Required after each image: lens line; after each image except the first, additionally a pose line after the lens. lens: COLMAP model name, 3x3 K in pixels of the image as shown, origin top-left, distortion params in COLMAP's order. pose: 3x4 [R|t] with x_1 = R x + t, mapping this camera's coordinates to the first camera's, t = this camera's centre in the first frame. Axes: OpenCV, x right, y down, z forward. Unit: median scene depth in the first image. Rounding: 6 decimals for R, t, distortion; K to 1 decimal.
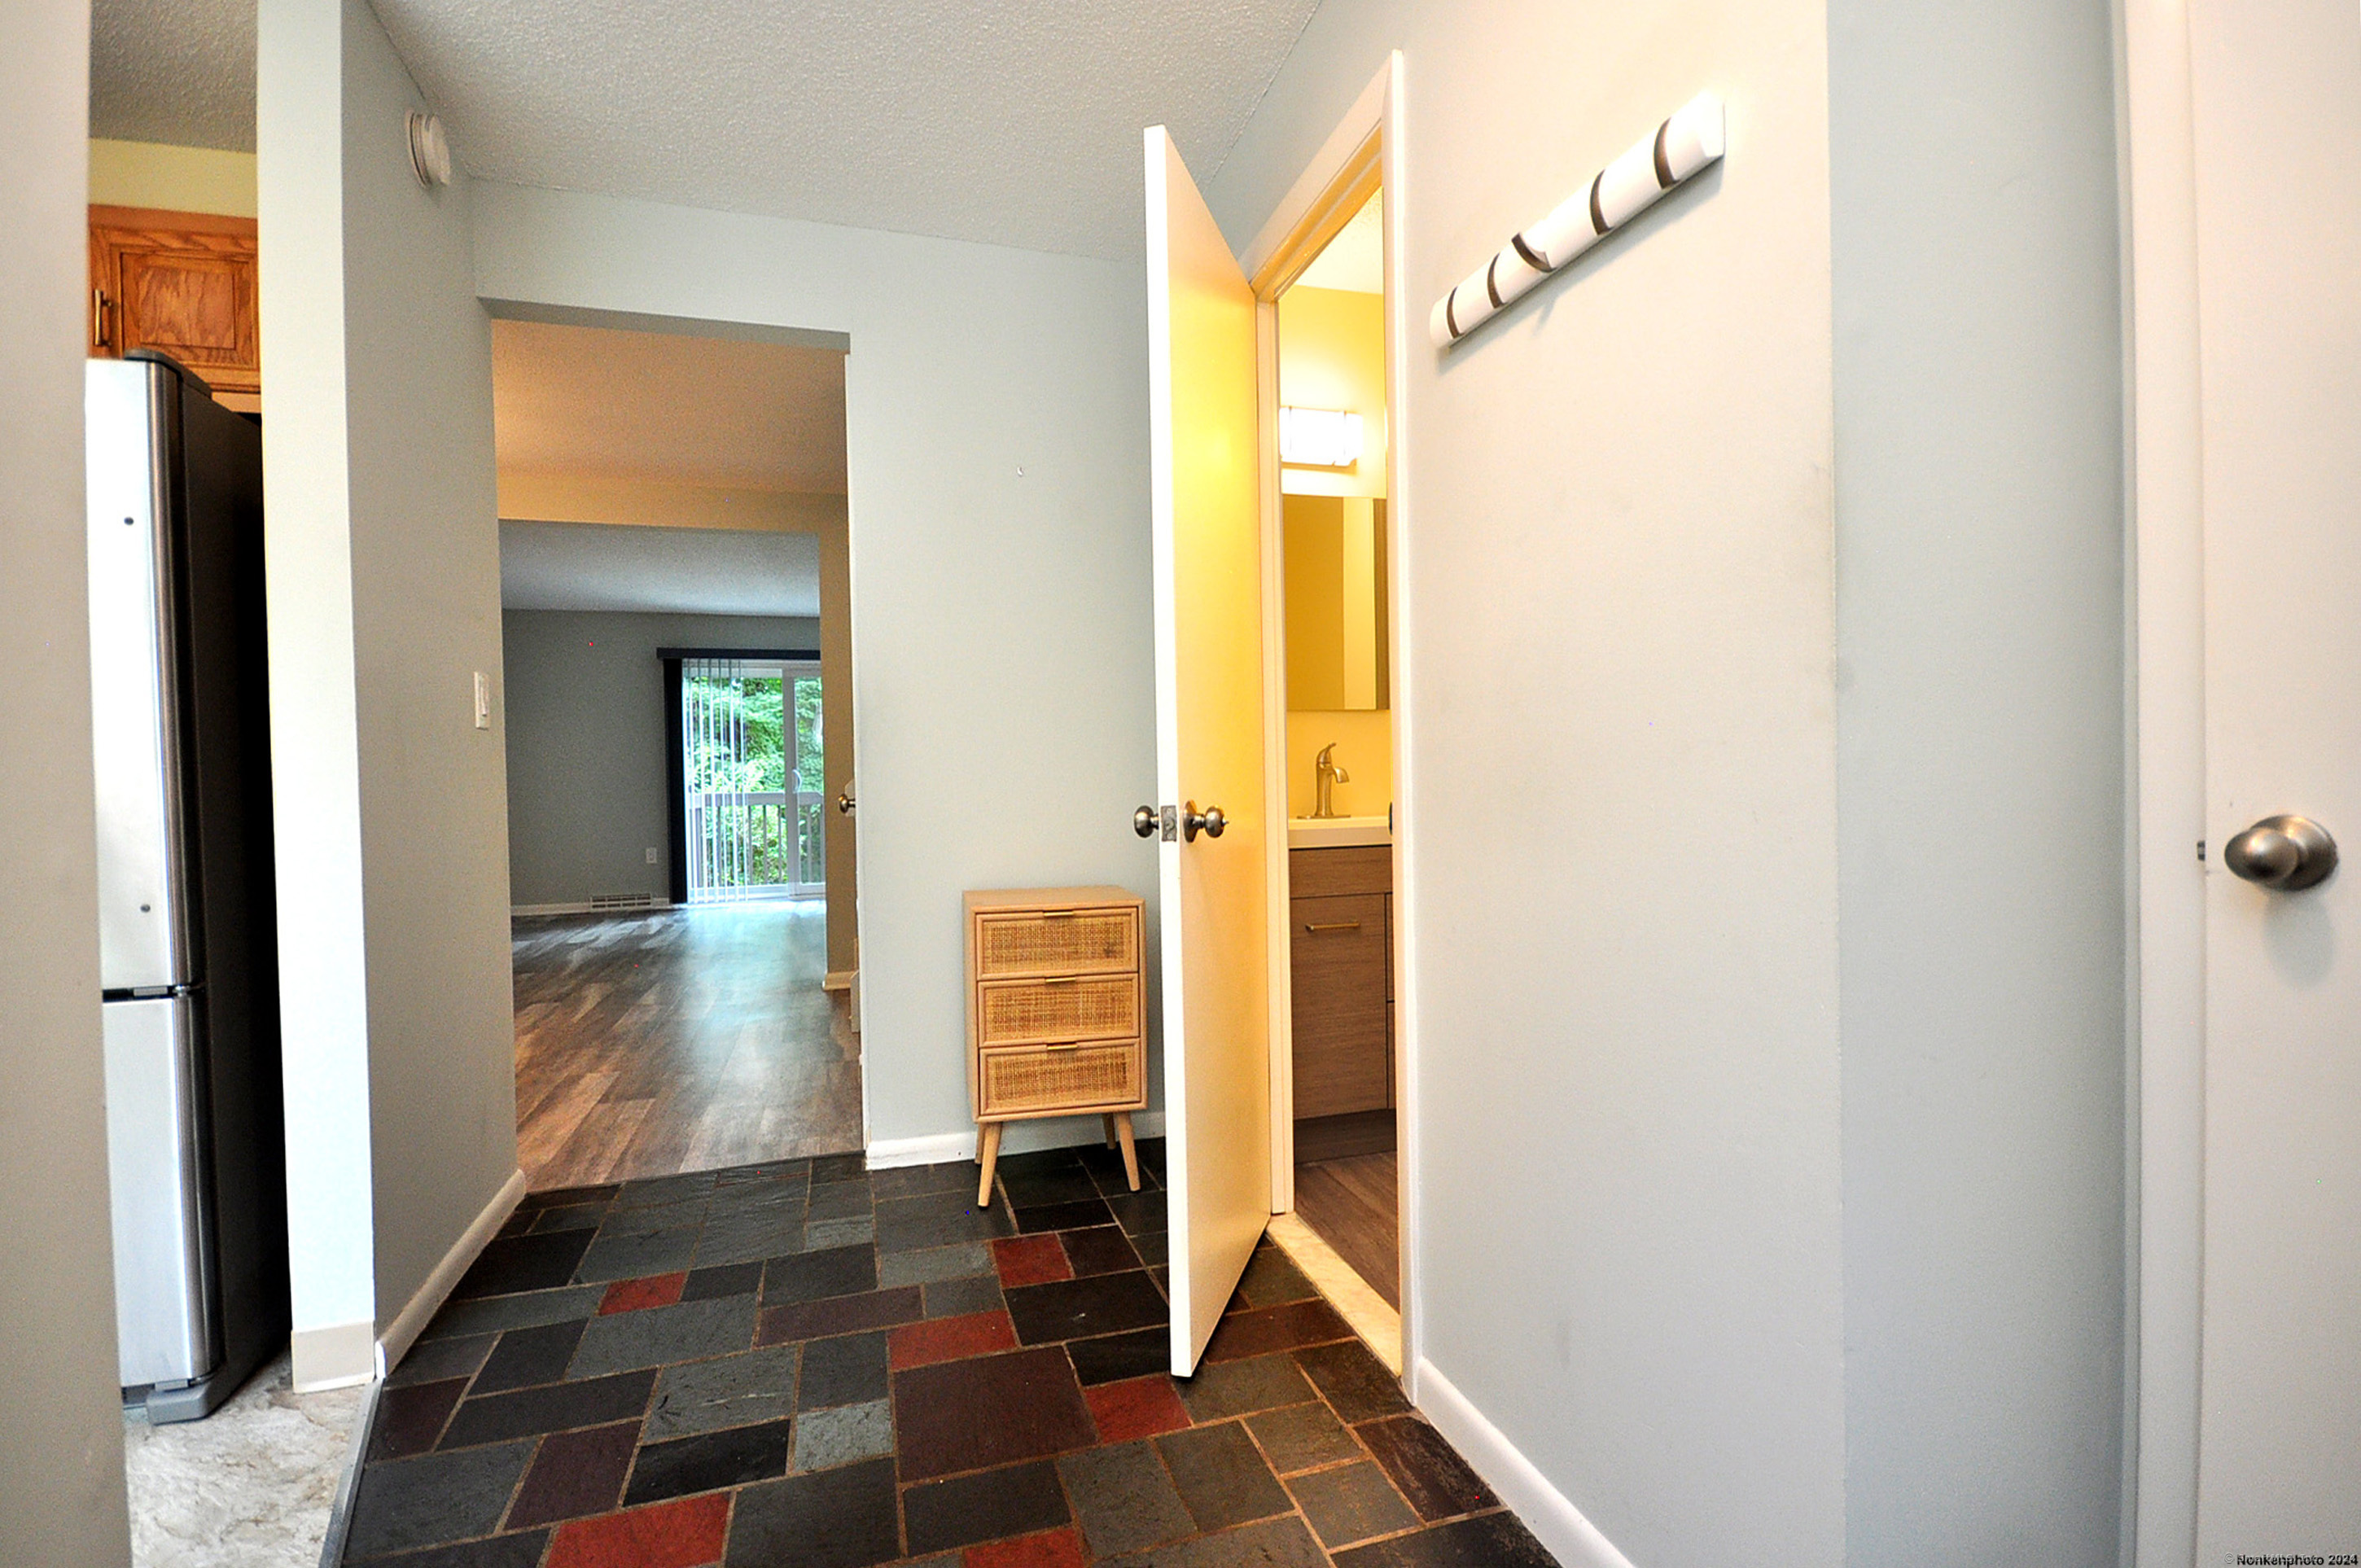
lens RADIAL K [[1063.1, 0, 1183.3], [0, 1063.1, 873.8], [0, 0, 1]] dist [0.000264, -0.000087]
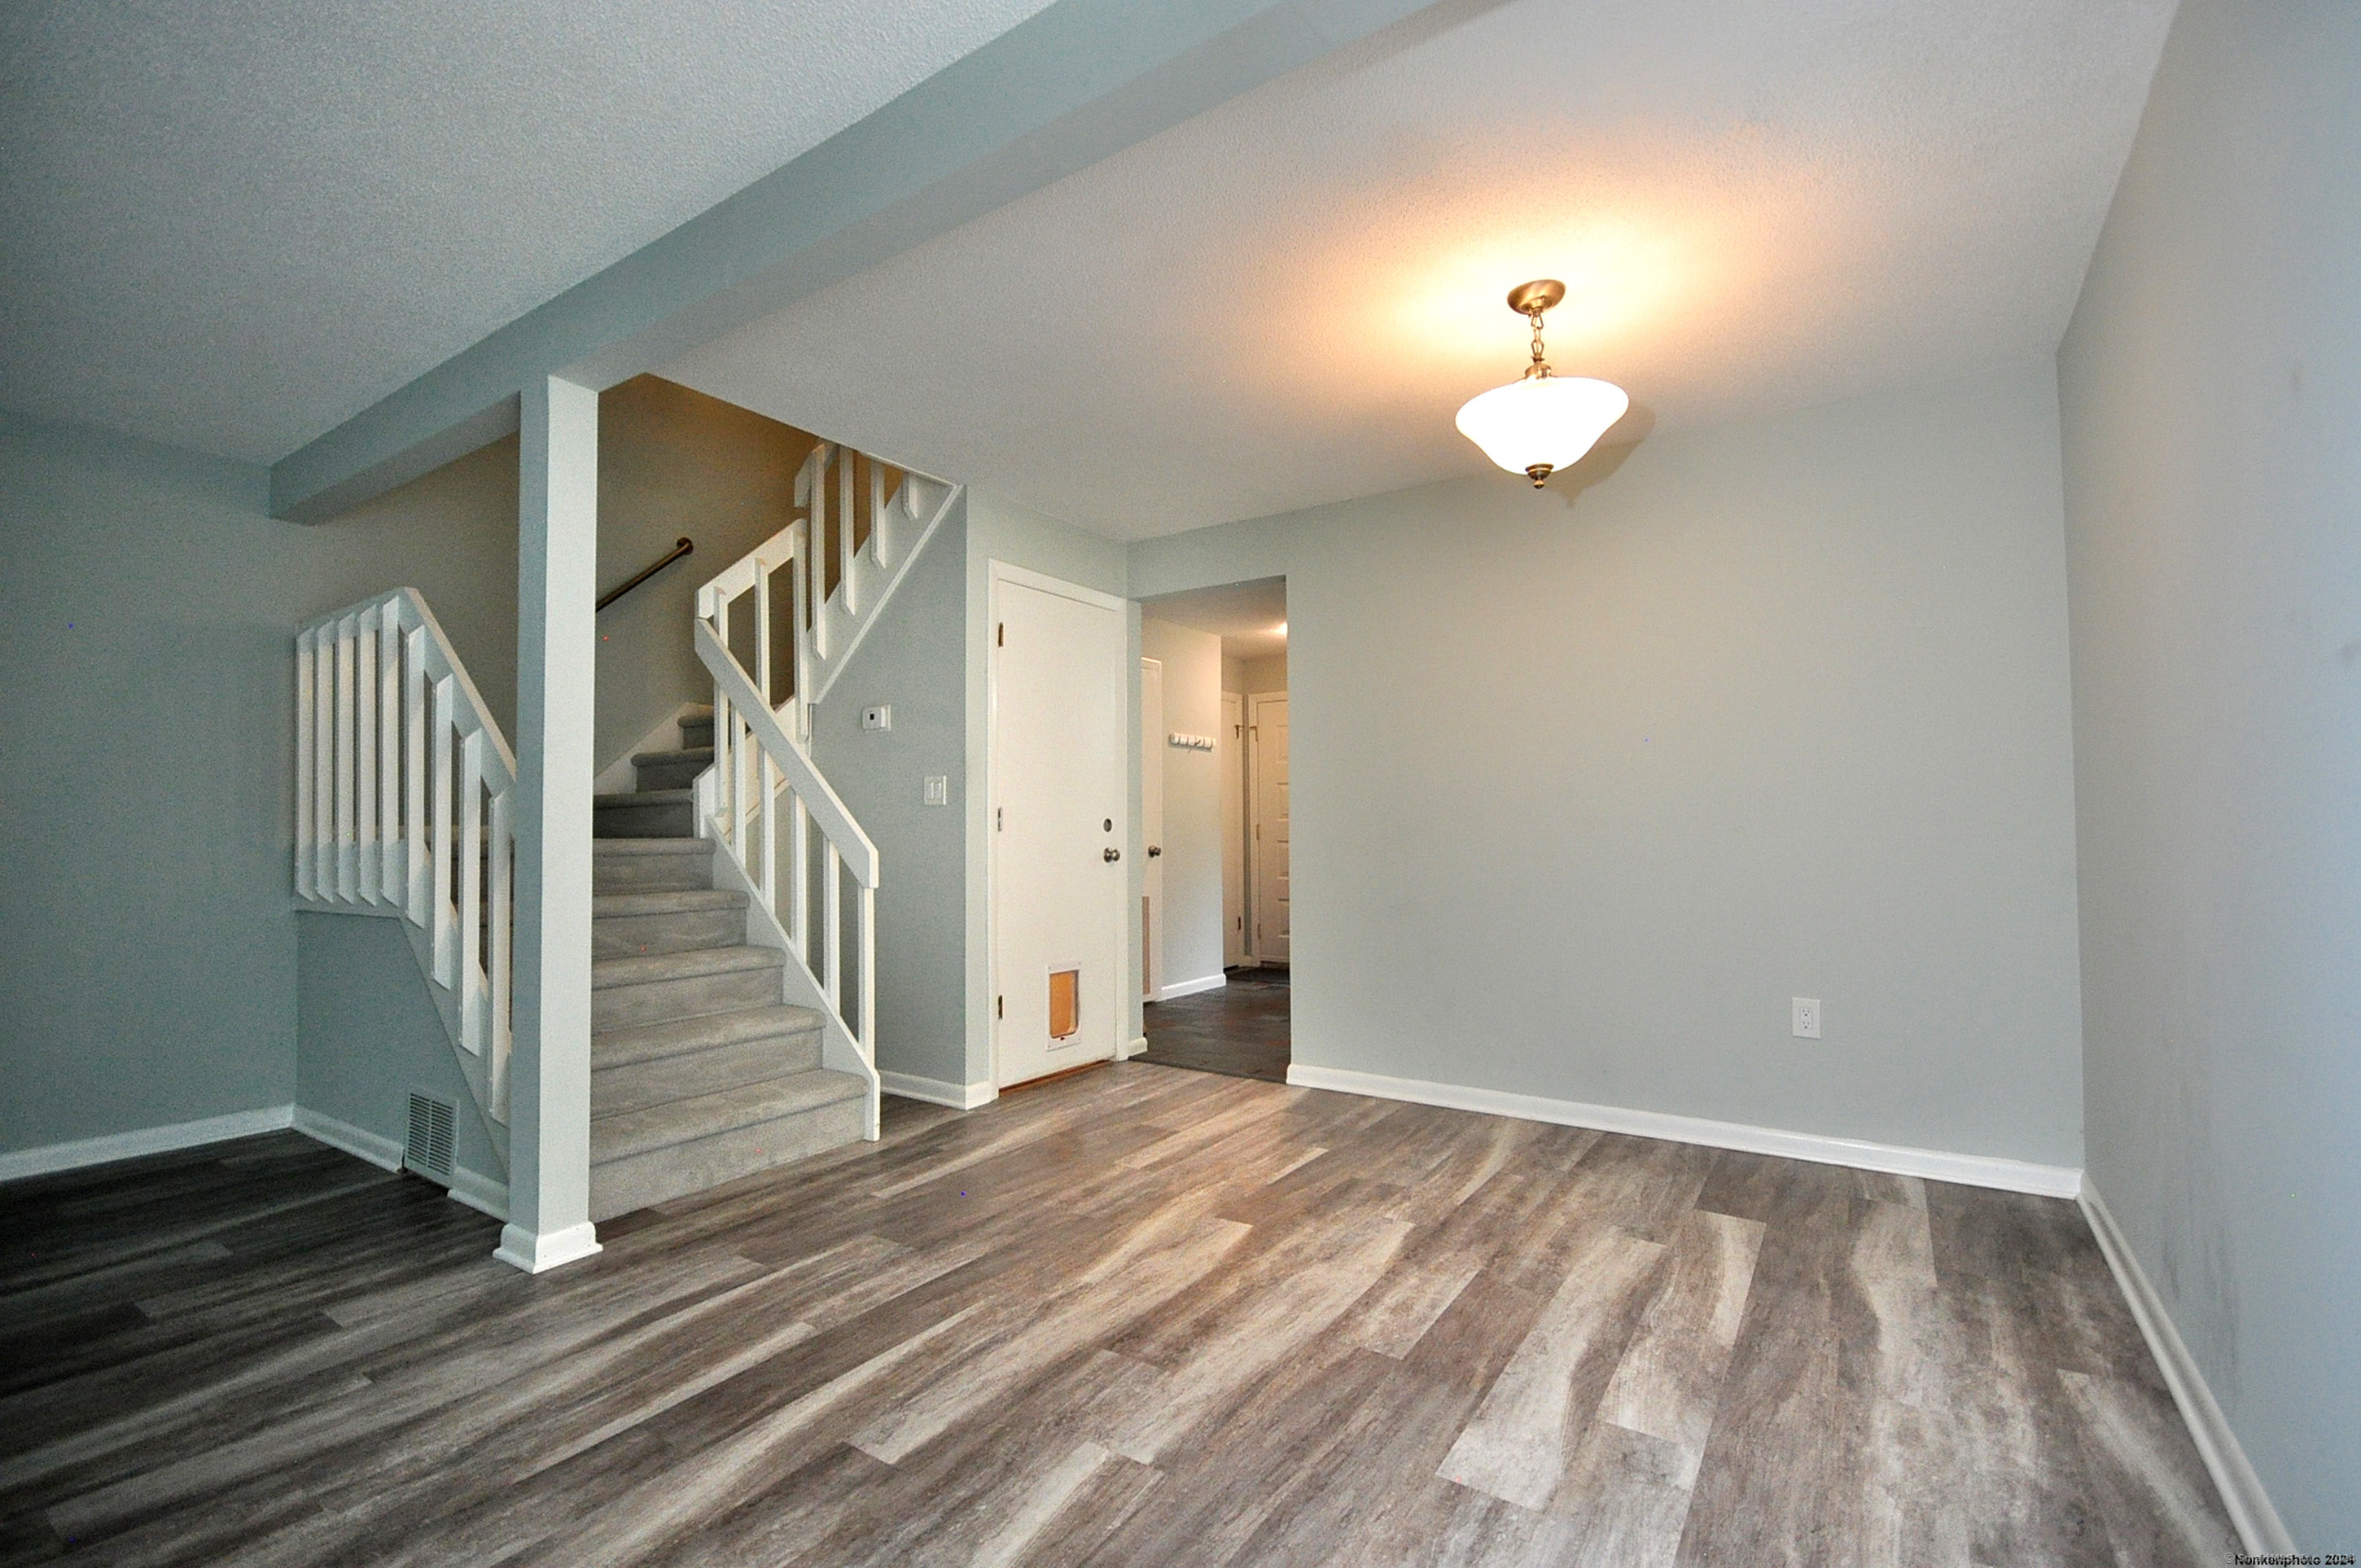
lens RADIAL K [[1042.8, 0, 1178.1], [0, 1042.8, 790.2], [0, 0, 1]] dist [-0.000299, -0.000537]
pose [[-0.633000, 0.048804, 0.772612, -0.846369], [0.085348, 0.996327, 0.006990, -0.083799], [-0.769433, 0.070365, -0.634840, 1.008971]]
